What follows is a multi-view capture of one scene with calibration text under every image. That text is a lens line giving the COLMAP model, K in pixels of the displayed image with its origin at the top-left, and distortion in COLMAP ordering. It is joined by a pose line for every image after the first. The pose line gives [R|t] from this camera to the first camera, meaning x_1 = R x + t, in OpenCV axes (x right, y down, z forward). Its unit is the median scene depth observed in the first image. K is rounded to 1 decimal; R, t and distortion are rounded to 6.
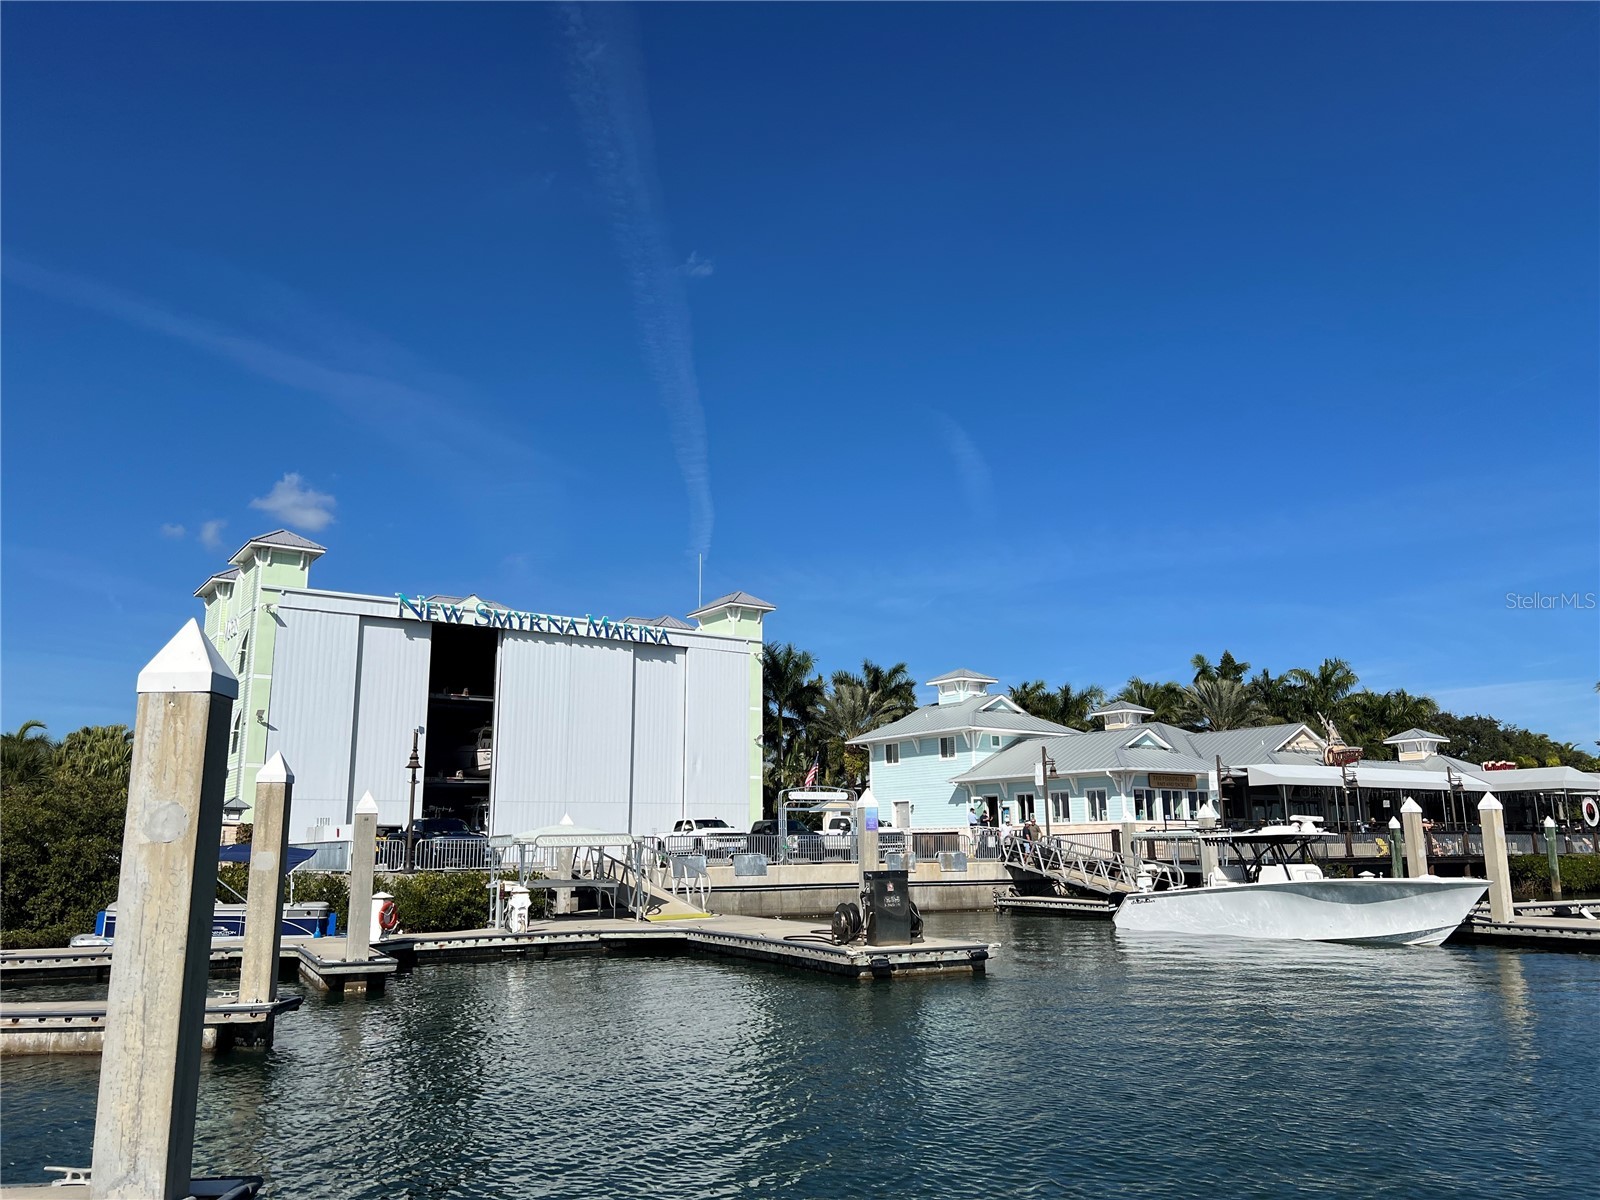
lens RADIAL K [[1190.1, 0, 793.4], [0, 1190.1, 589.0], [0, 0, 1]] dist [0.065371, -0.065396]
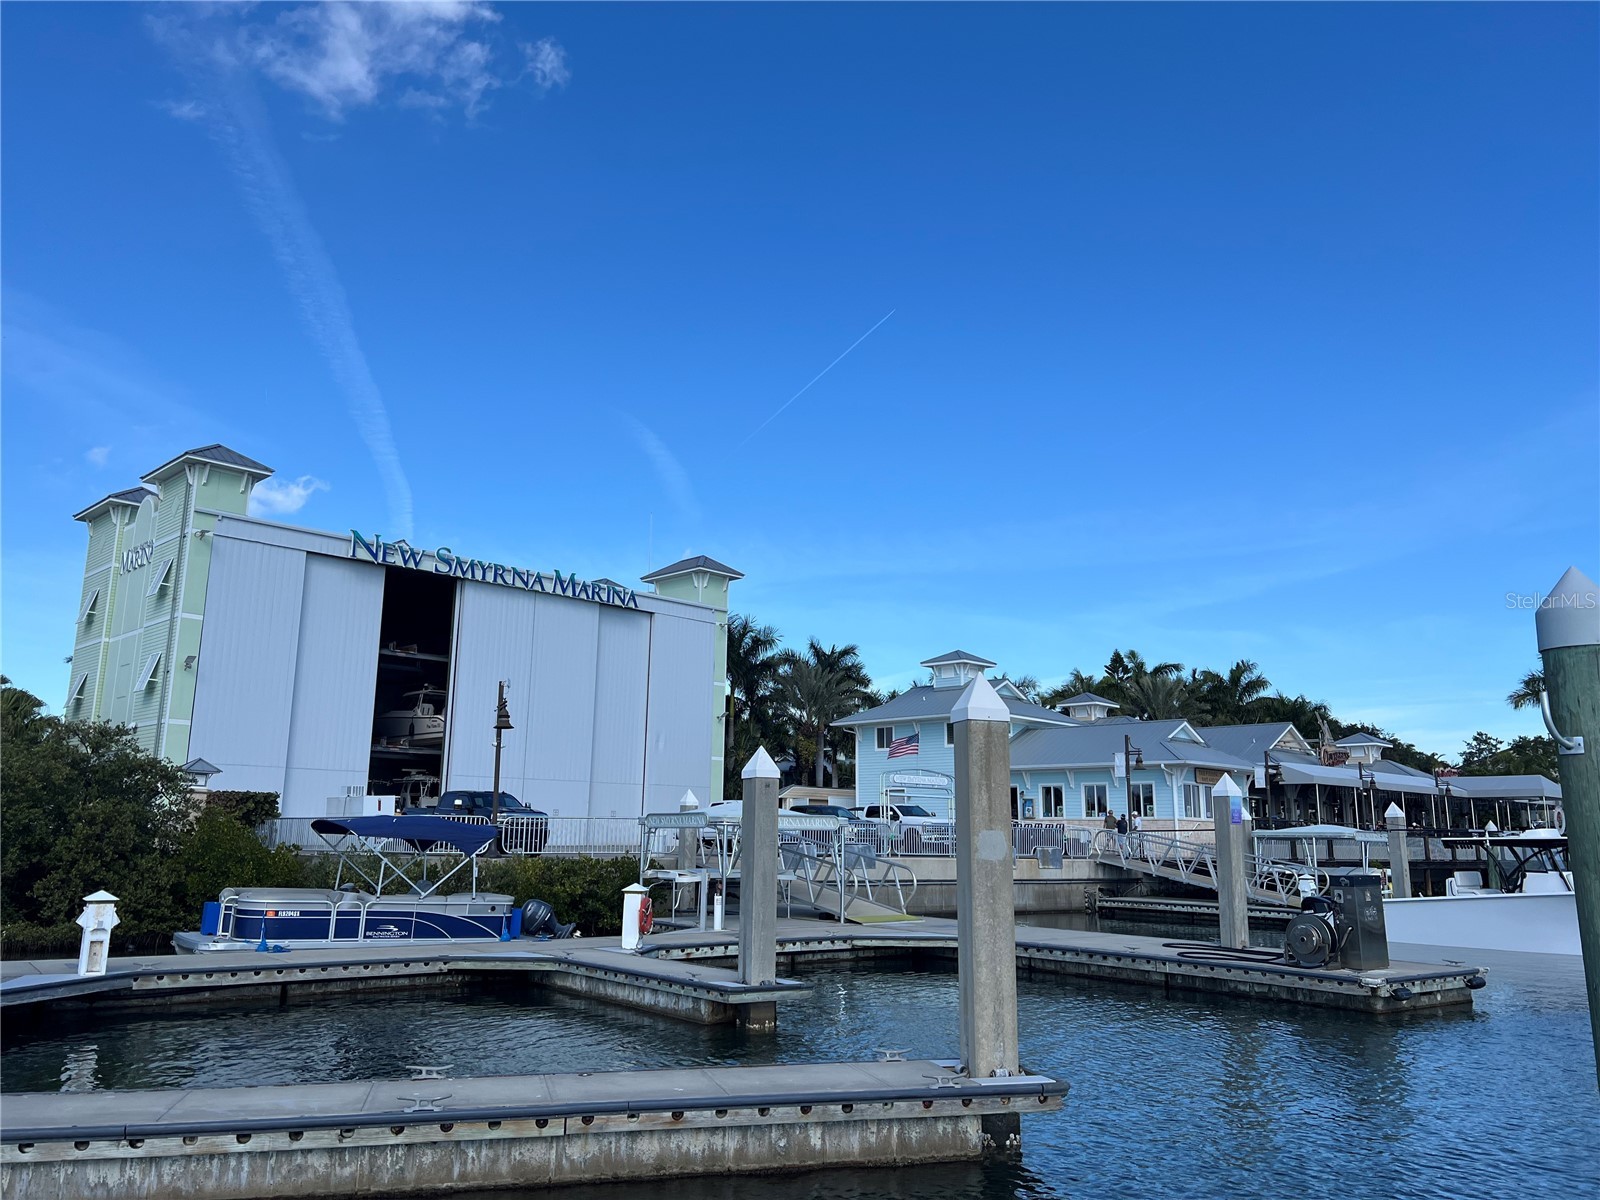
lens RADIAL K [[1190.1, 0, 774.4], [0, 1190.1, 581.2], [0, 0, 1]] dist [0.065371, -0.065396]
pose [[0.985220, 0.058994, 0.160814, -0.176783], [-0.059460, 0.998229, -0.001913, 0.025868], [-0.160642, -0.007677, 0.986983, 0.108501]]
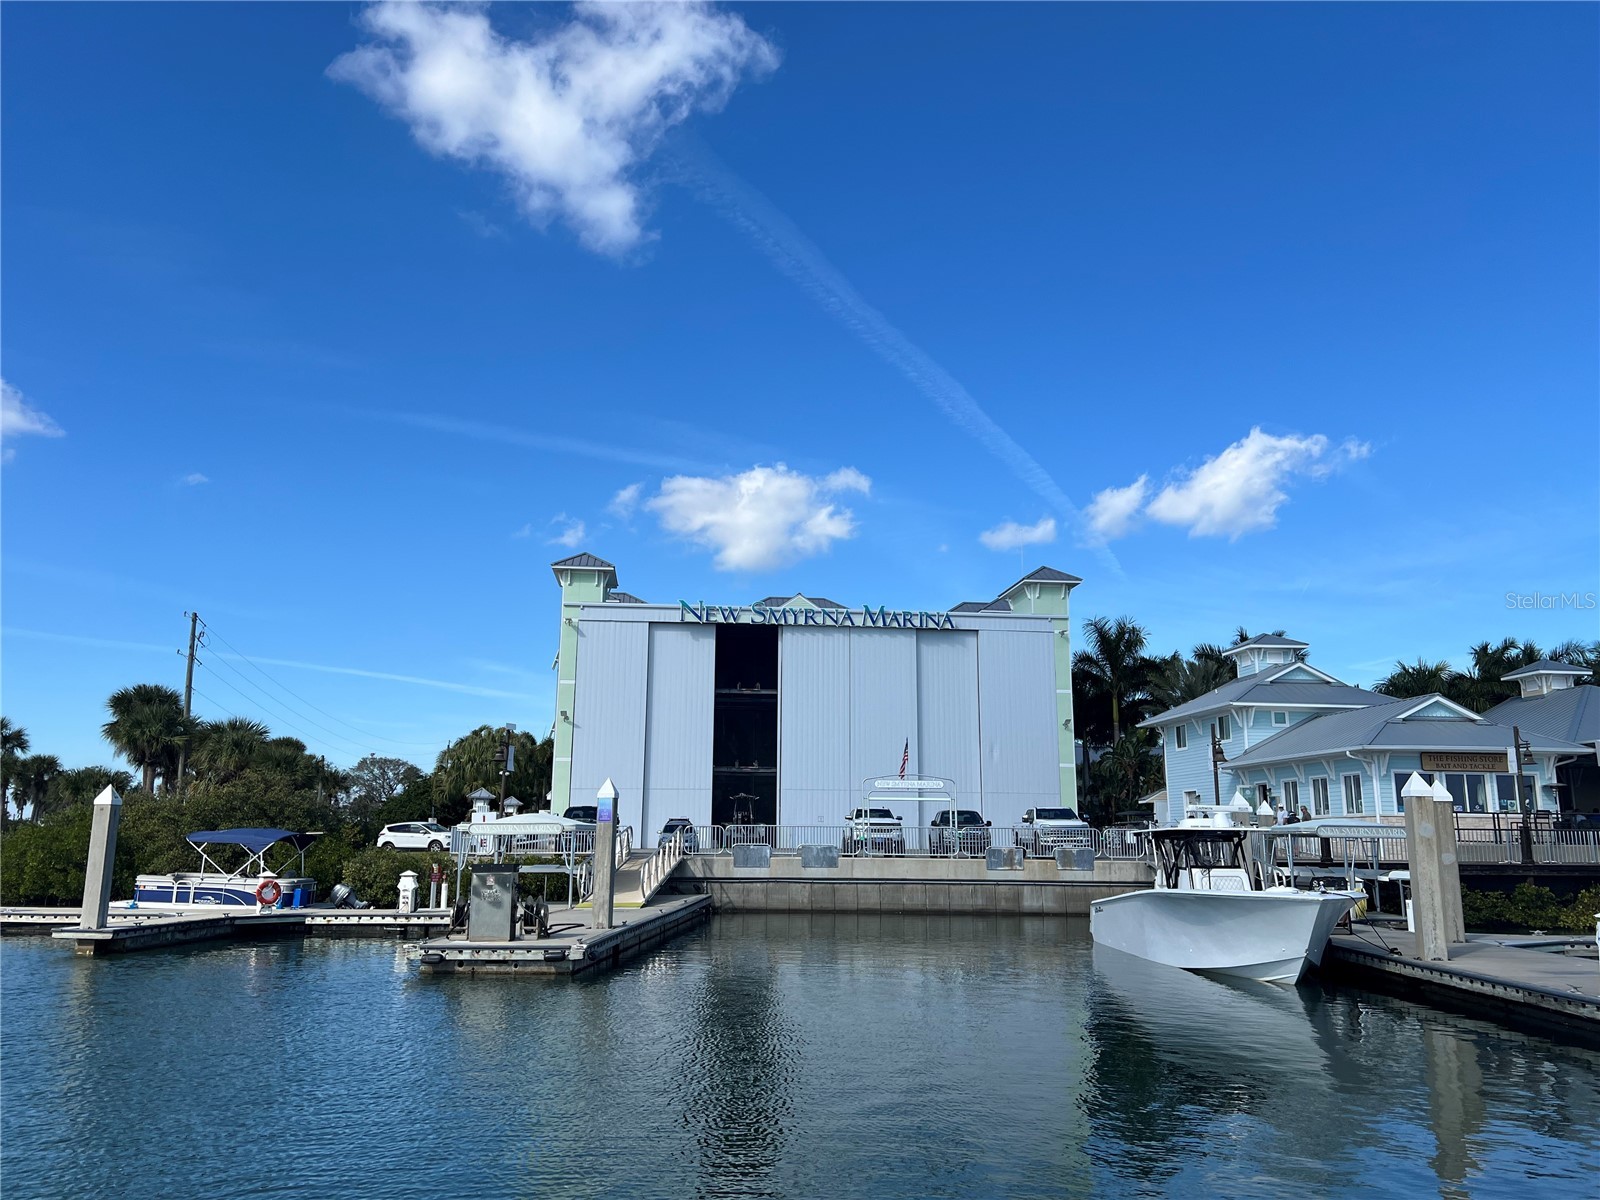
lens RADIAL K [[1190.1, 0, 797.0], [0, 1190.1, 602.1], [0, 0, 1]] dist [0.065371, -0.065396]
pose [[0.870912, -0.080635, -0.484779, 0.304950], [0.090712, 0.995874, -0.002682, 0.019637], [0.482995, -0.041639, 0.874632, 0.110585]]
